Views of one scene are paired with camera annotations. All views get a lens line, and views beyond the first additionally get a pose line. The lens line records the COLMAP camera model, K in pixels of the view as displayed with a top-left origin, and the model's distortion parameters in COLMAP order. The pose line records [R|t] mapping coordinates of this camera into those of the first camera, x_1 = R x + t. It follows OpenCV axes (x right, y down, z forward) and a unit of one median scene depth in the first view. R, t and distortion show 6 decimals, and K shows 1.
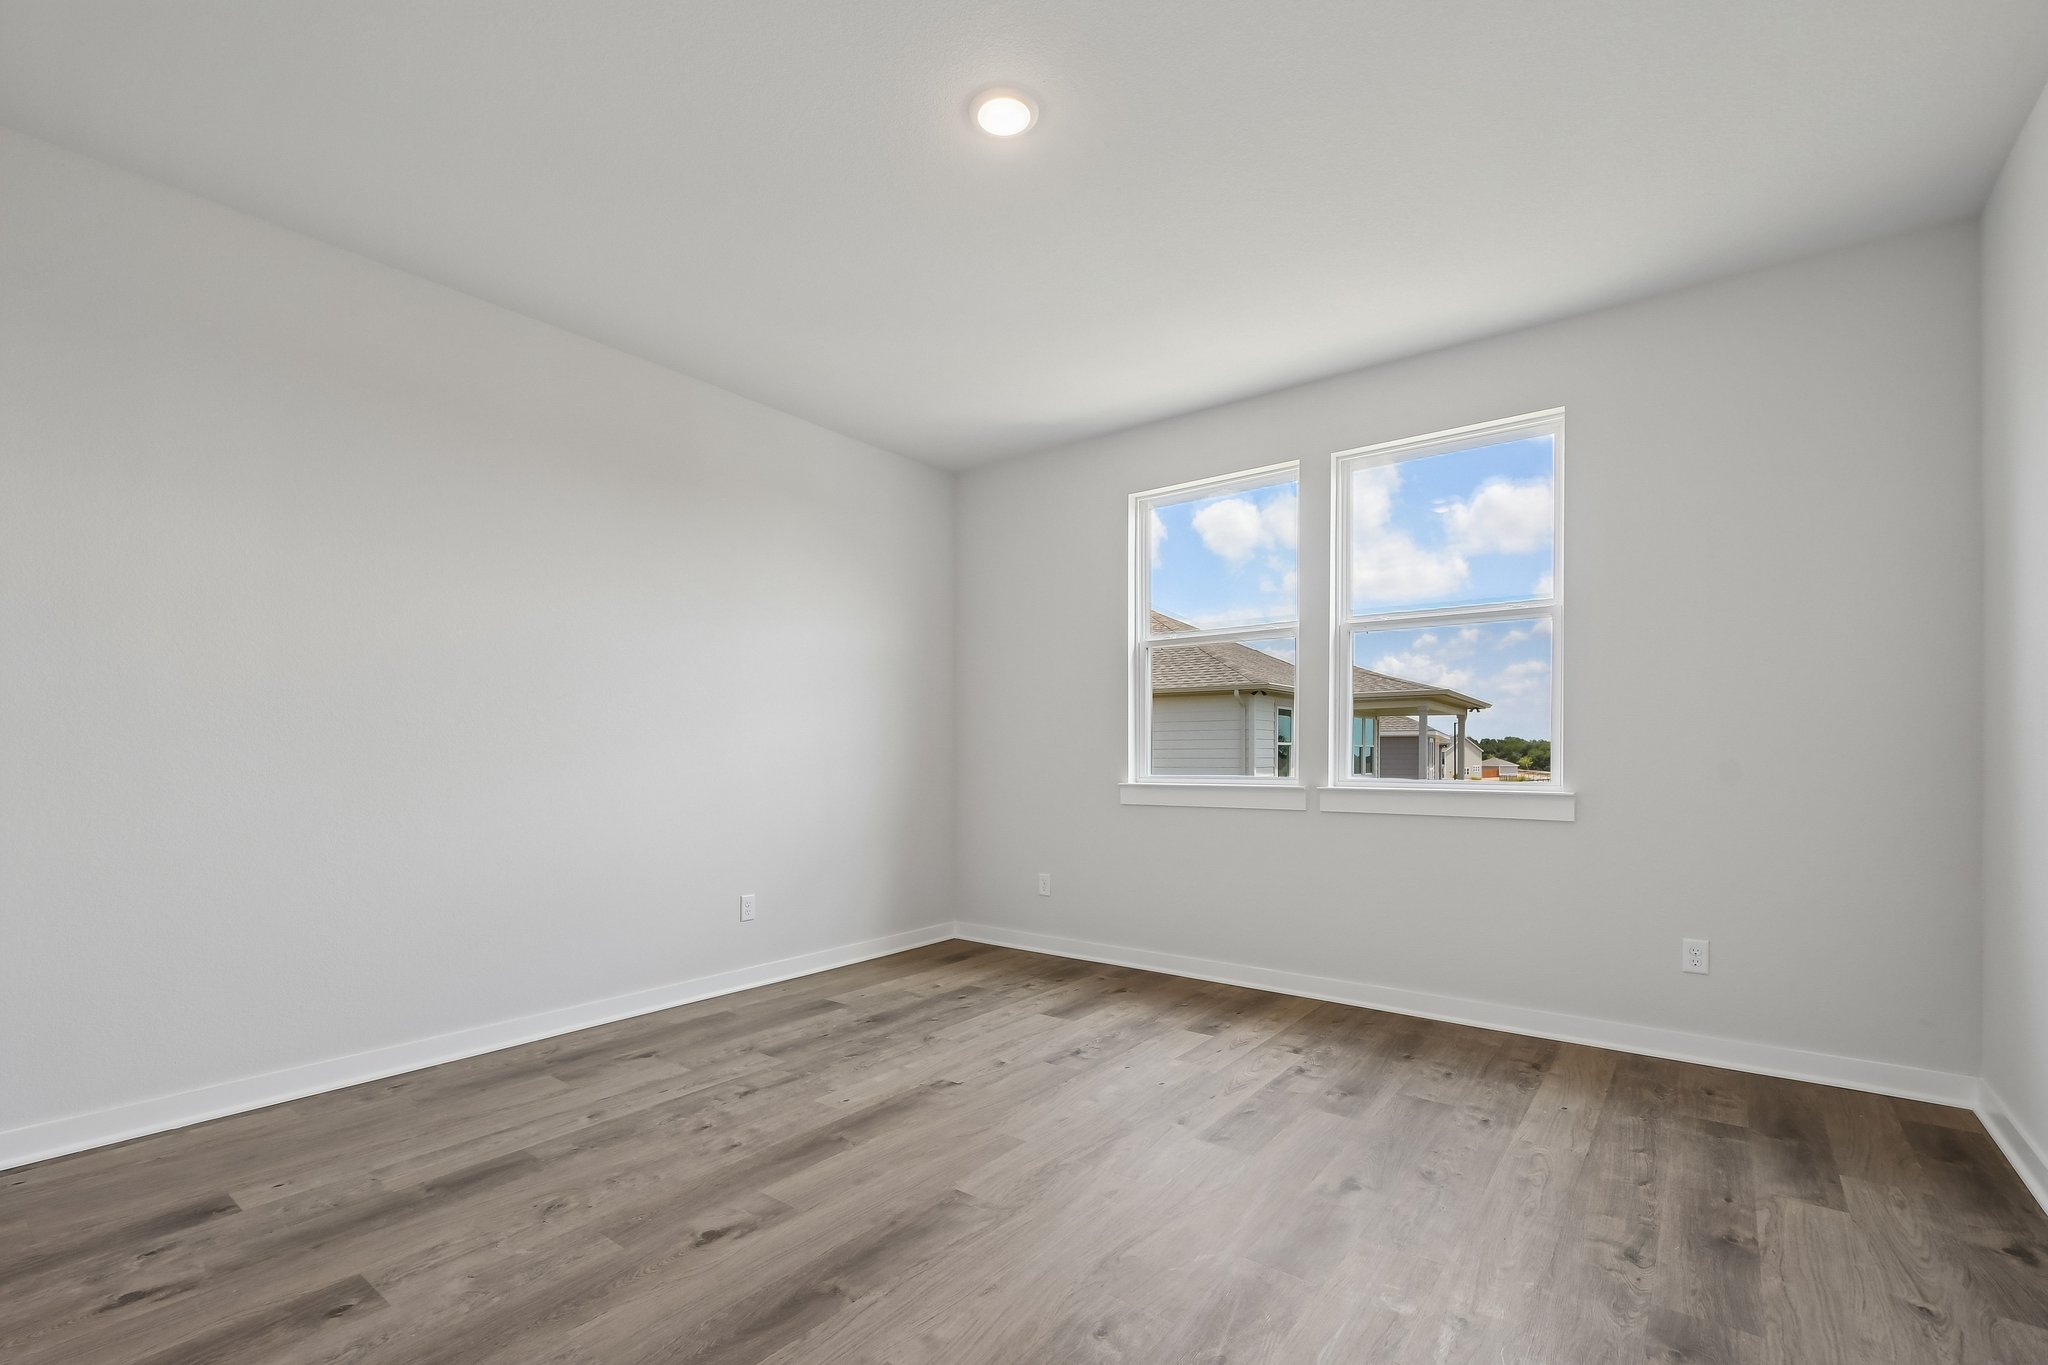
lens RADIAL K [[898.5, 0, 996.9], [0, 898.5, 748.8], [0, 0, 1]] dist [0.004726, -0.003576]
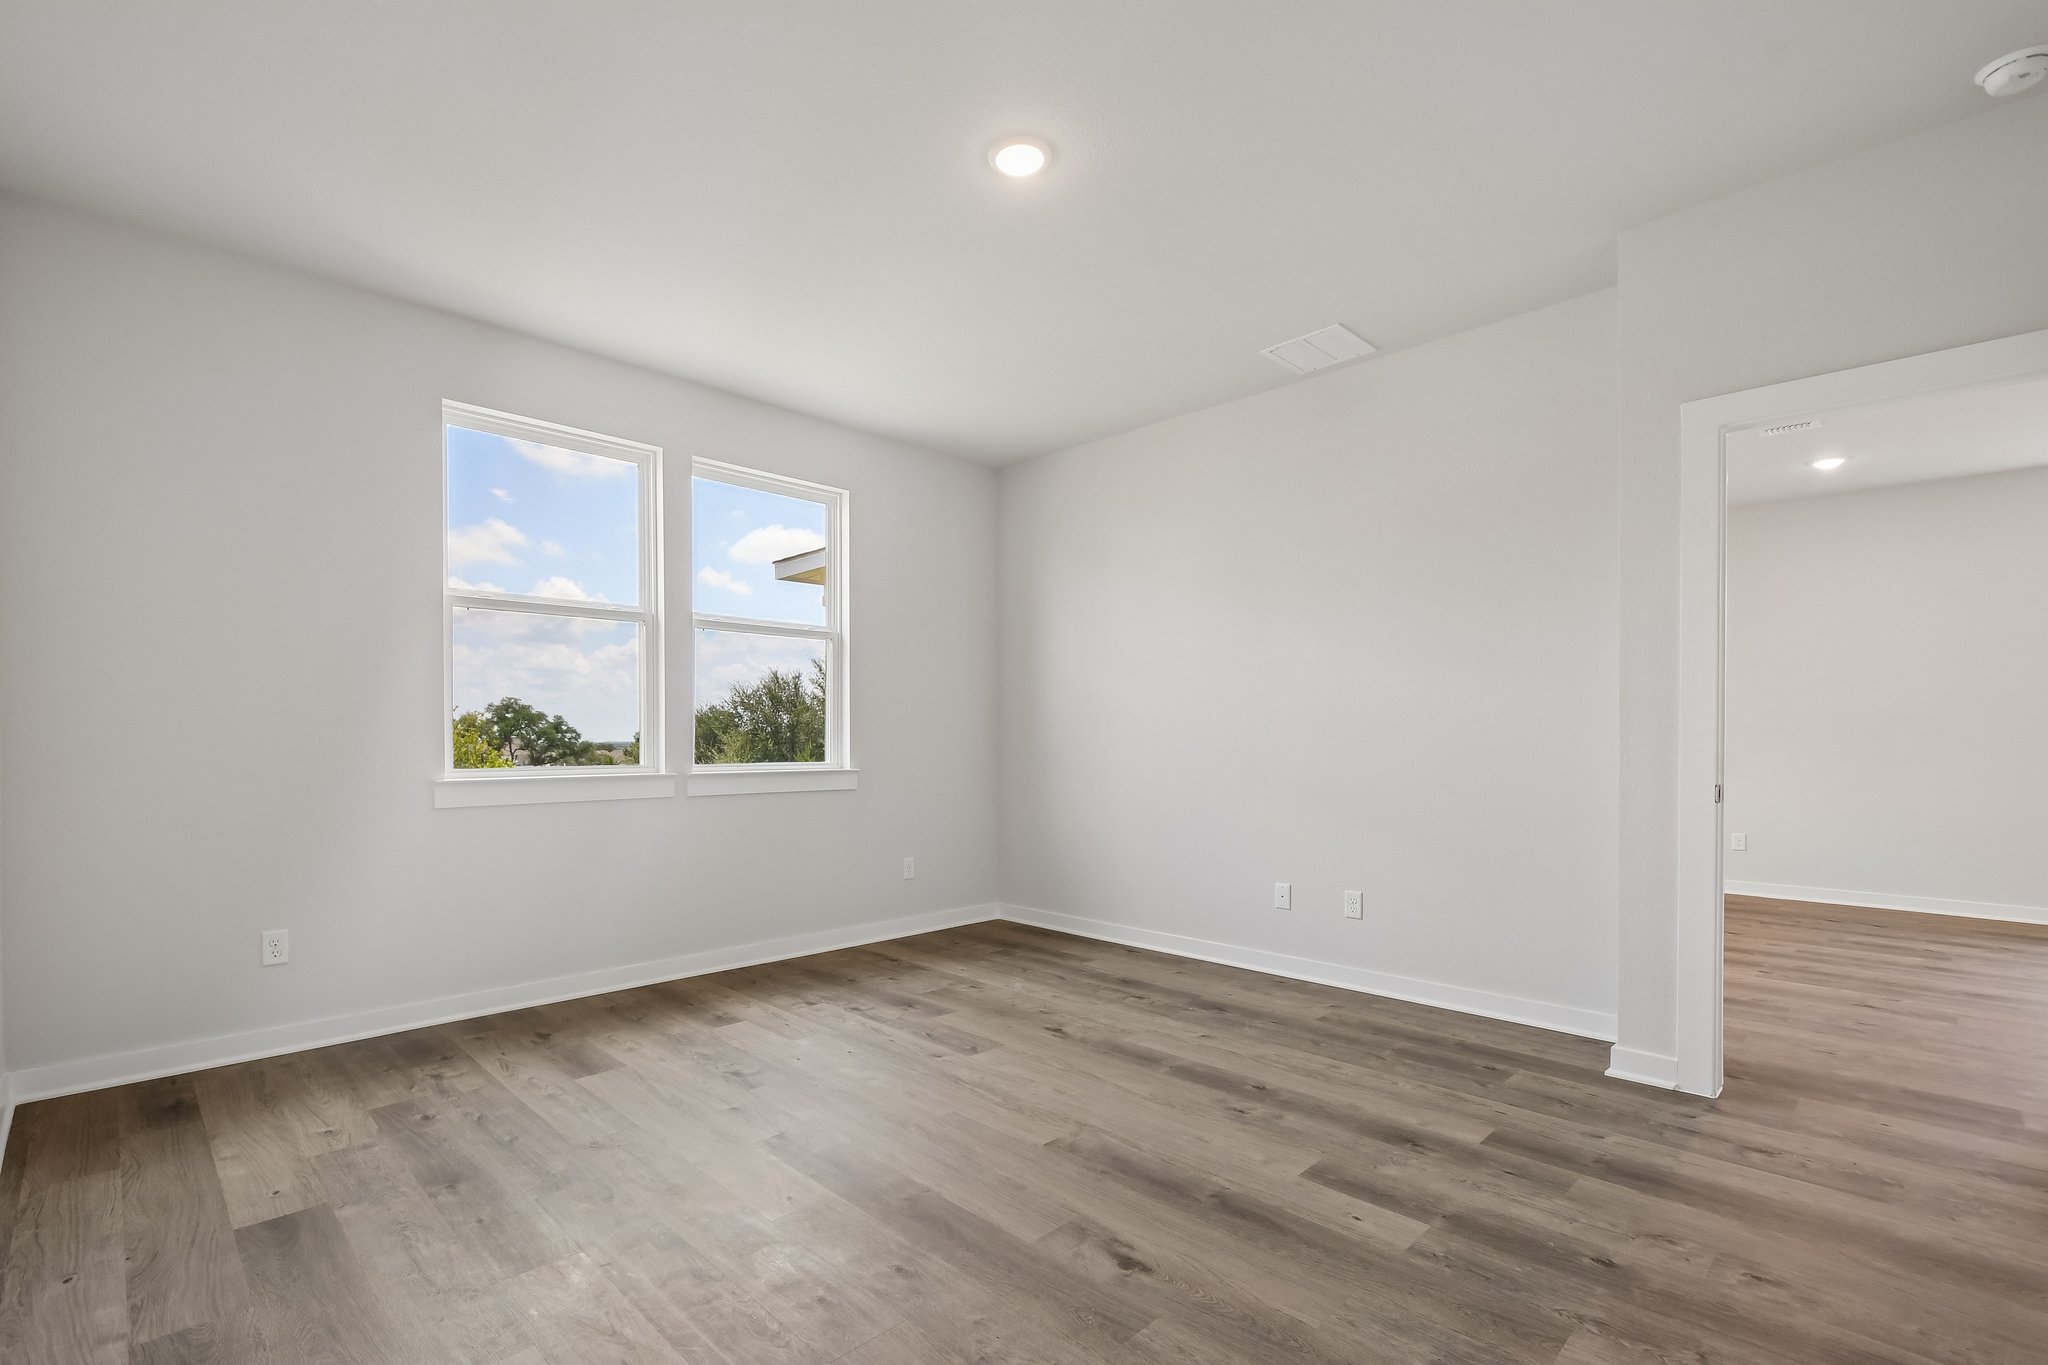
lens RADIAL K [[898.5, 0, 996.9], [0, 898.5, 748.8], [0, 0, 1]] dist [0.004726, -0.003576]
pose [[0.148004, -0.008841, 0.988947, -0.777392], [-0.002248, 0.999954, 0.009276, 0.004985], [-0.988984, -0.003596, 0.147978, 0.626526]]
